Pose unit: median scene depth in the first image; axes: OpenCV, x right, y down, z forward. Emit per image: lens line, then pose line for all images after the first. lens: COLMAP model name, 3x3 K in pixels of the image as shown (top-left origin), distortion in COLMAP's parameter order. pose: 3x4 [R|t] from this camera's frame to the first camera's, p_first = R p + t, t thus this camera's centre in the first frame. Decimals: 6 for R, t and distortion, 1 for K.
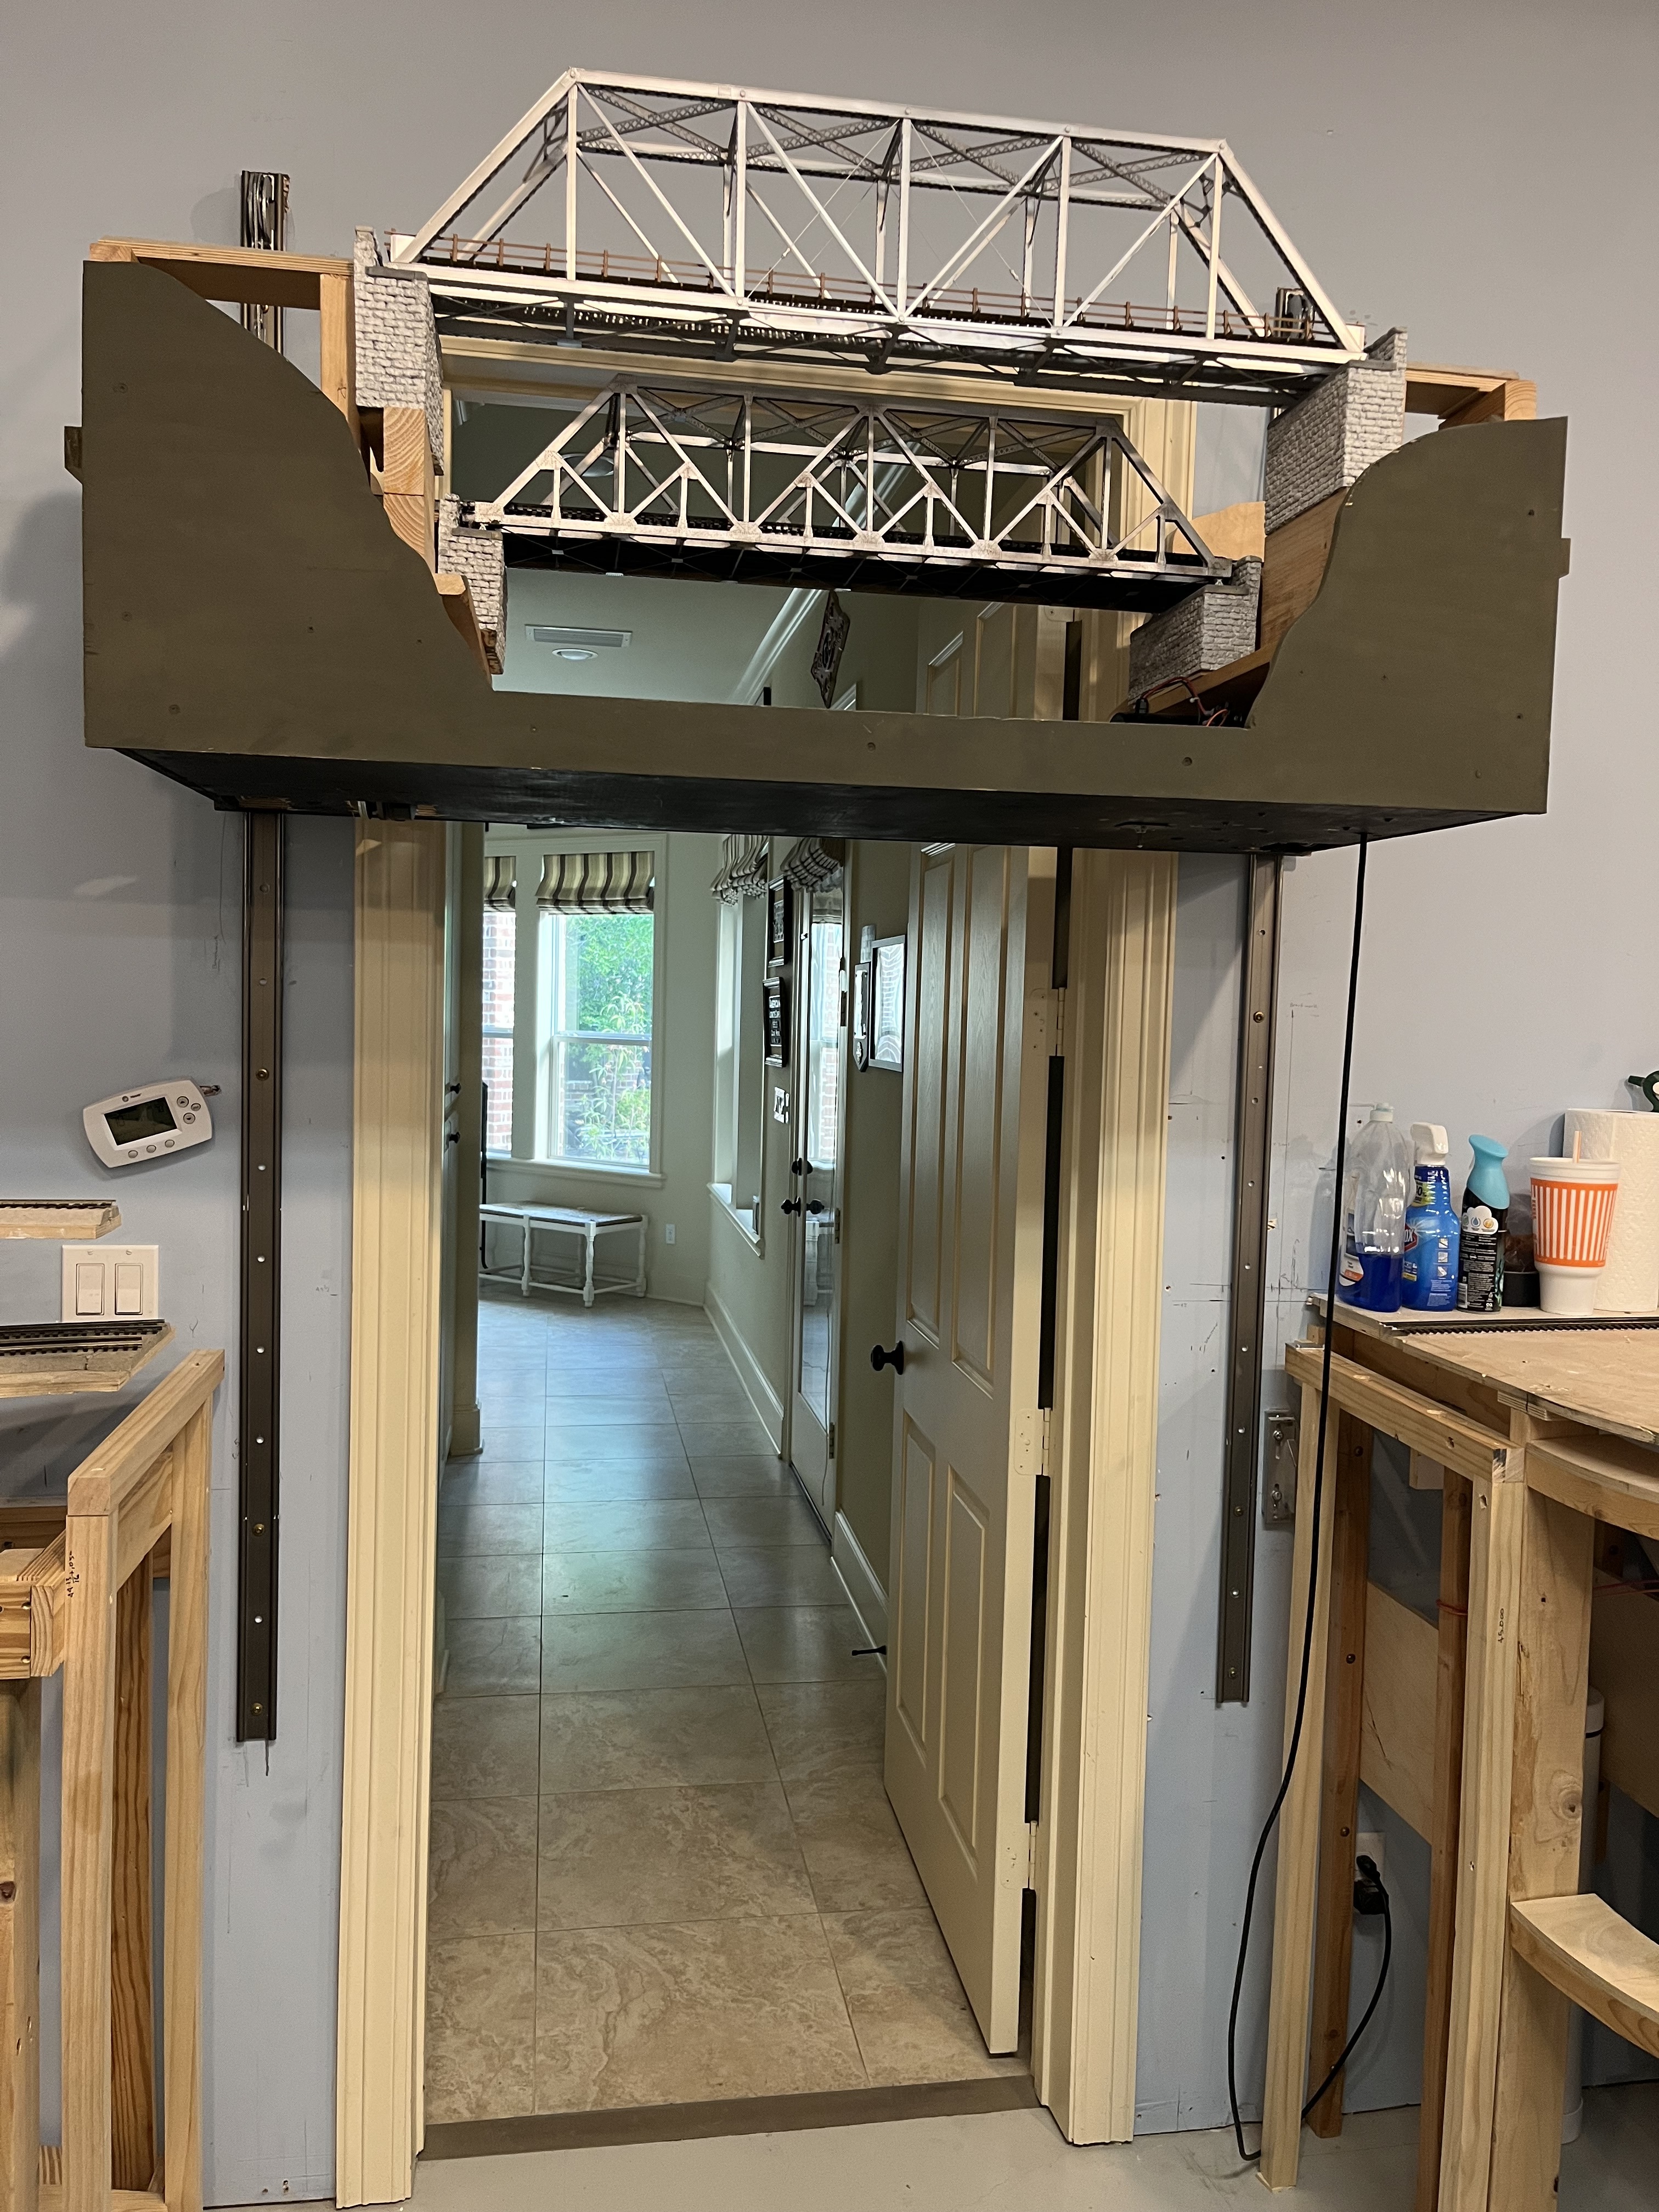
lens RADIAL K [[1618.7, 0, 829.5], [0, 1618.7, 1106.0], [0, 0, 1]] dist [0.009432, 0.002981]
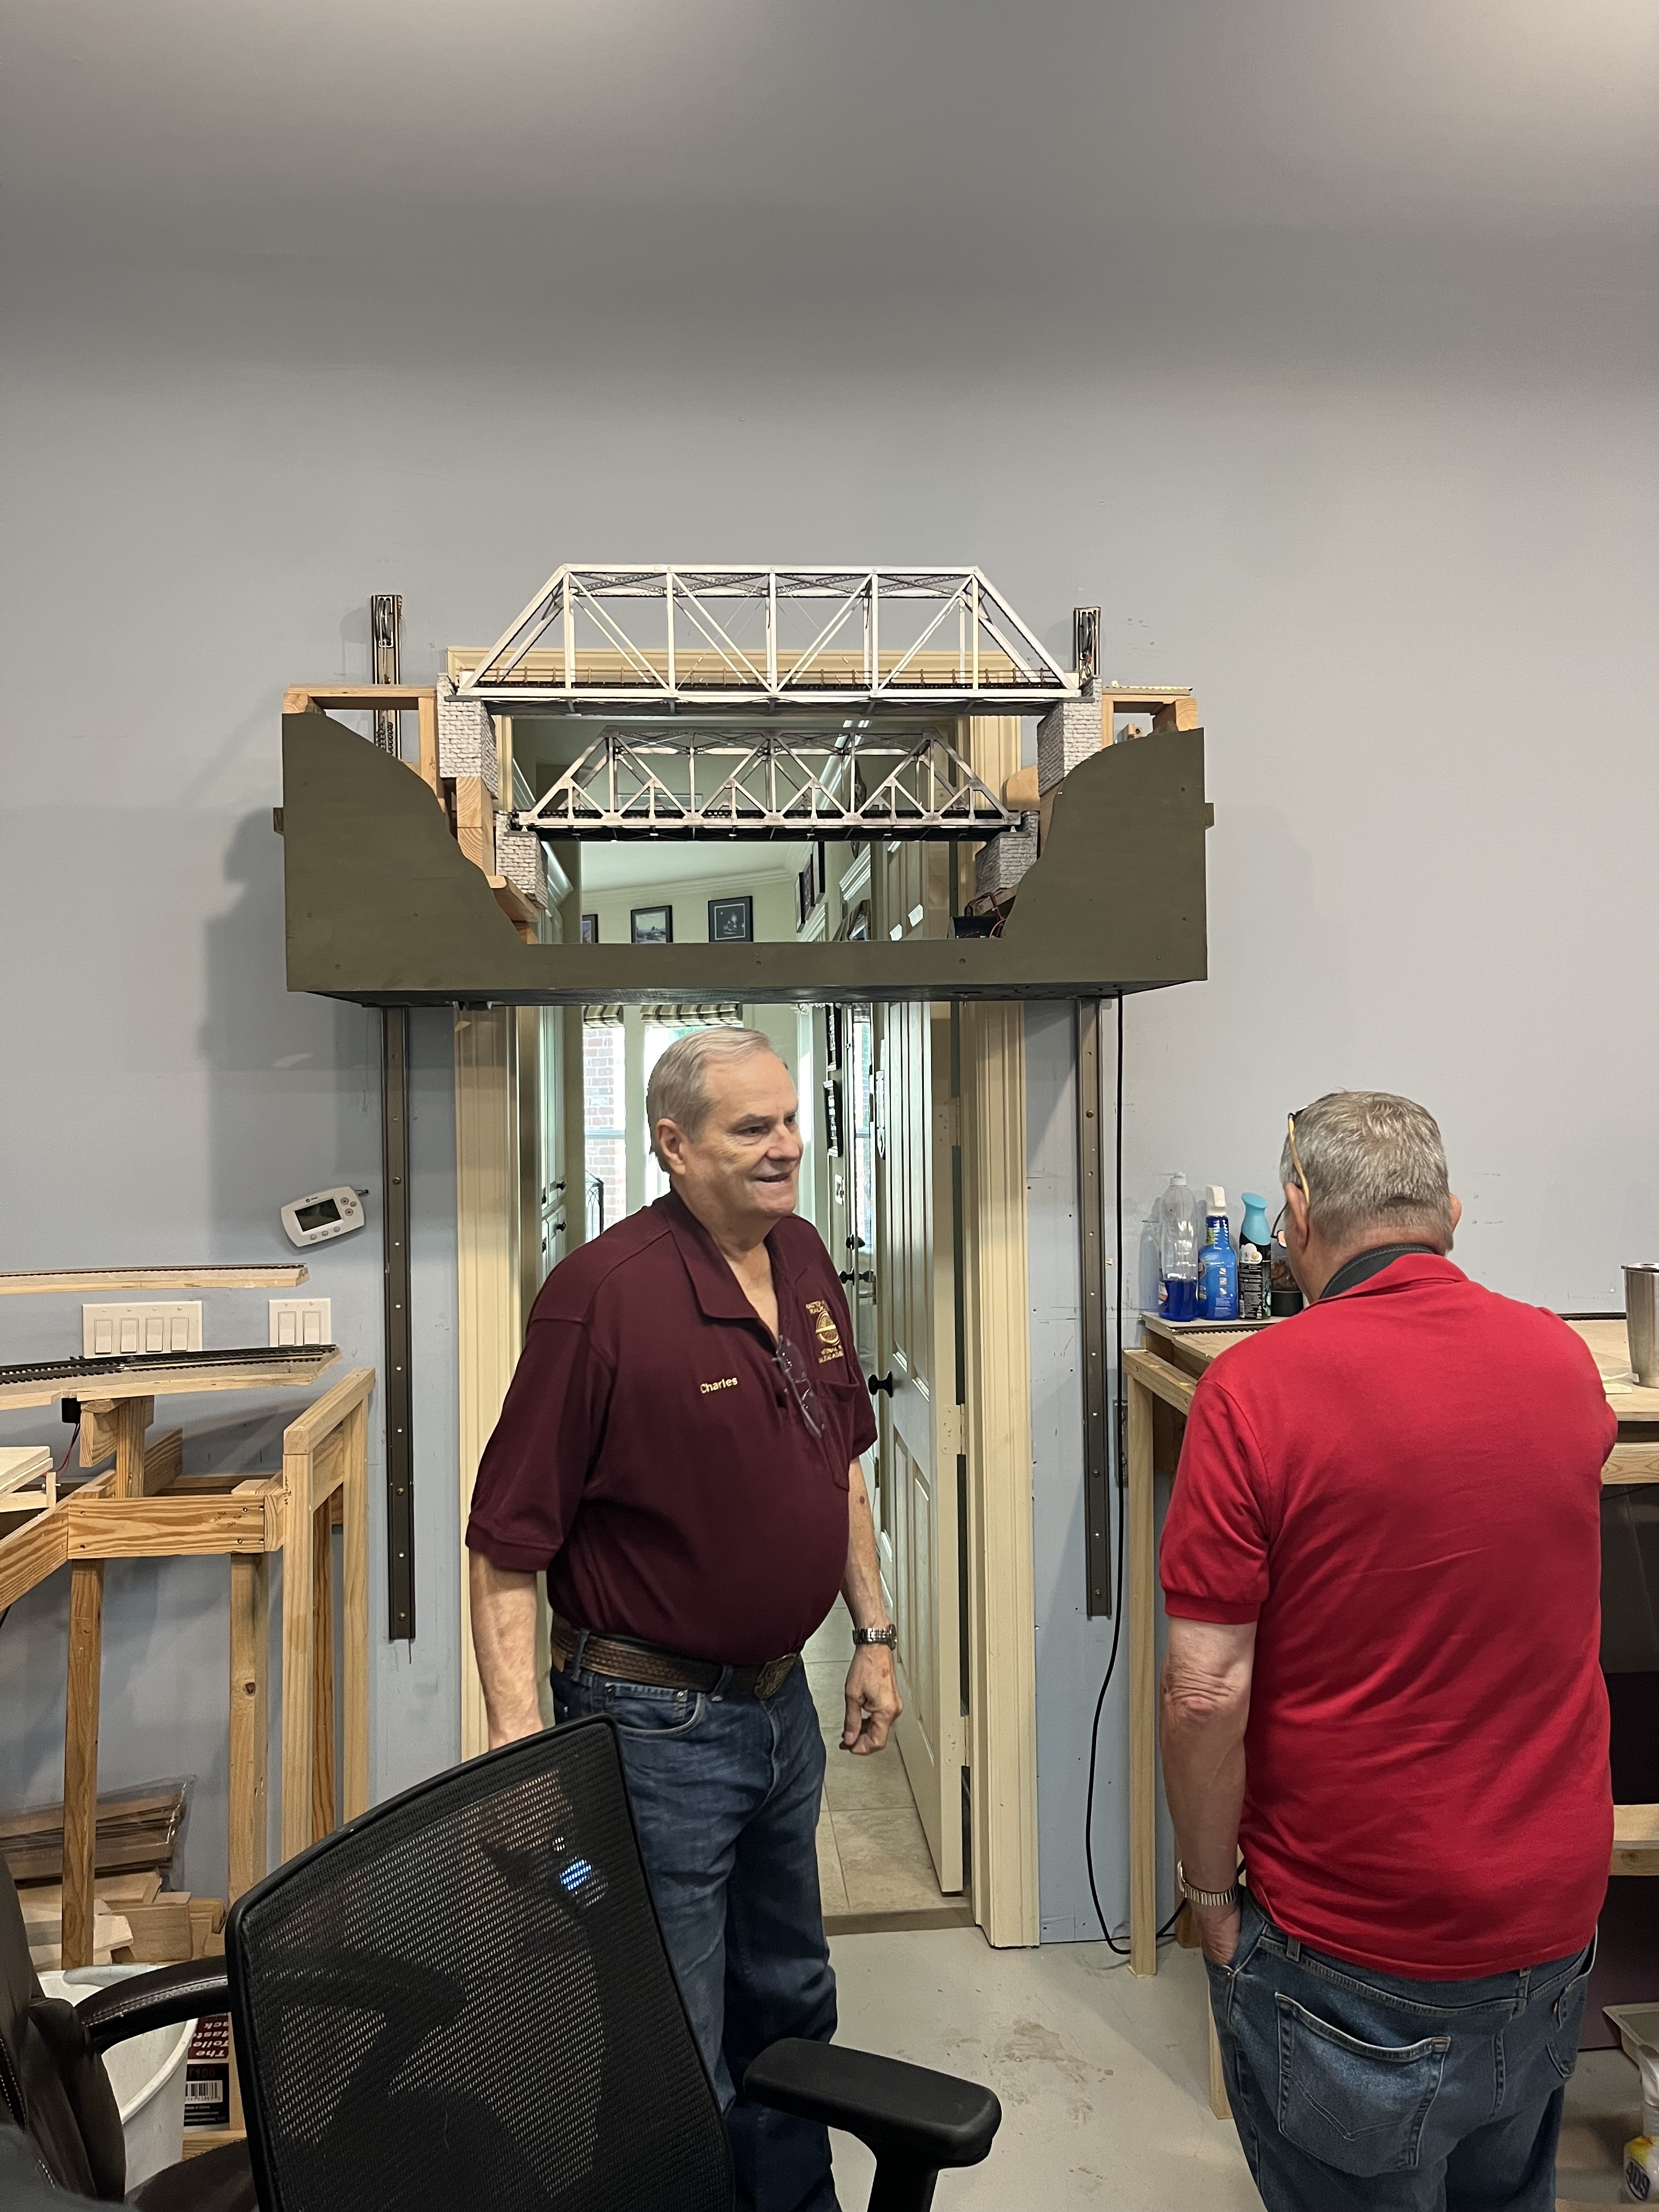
lens RADIAL K [[1618.7, 0, 829.5], [0, 1618.7, 1106.0], [0, 0, 1]] dist [0.009432, 0.002981]
pose [[0.995819, -0.040002, -0.082122, 0.171605], [0.035507, 0.997828, -0.055487, 0.008629], [0.084164, 0.052339, 0.995076, -0.451859]]
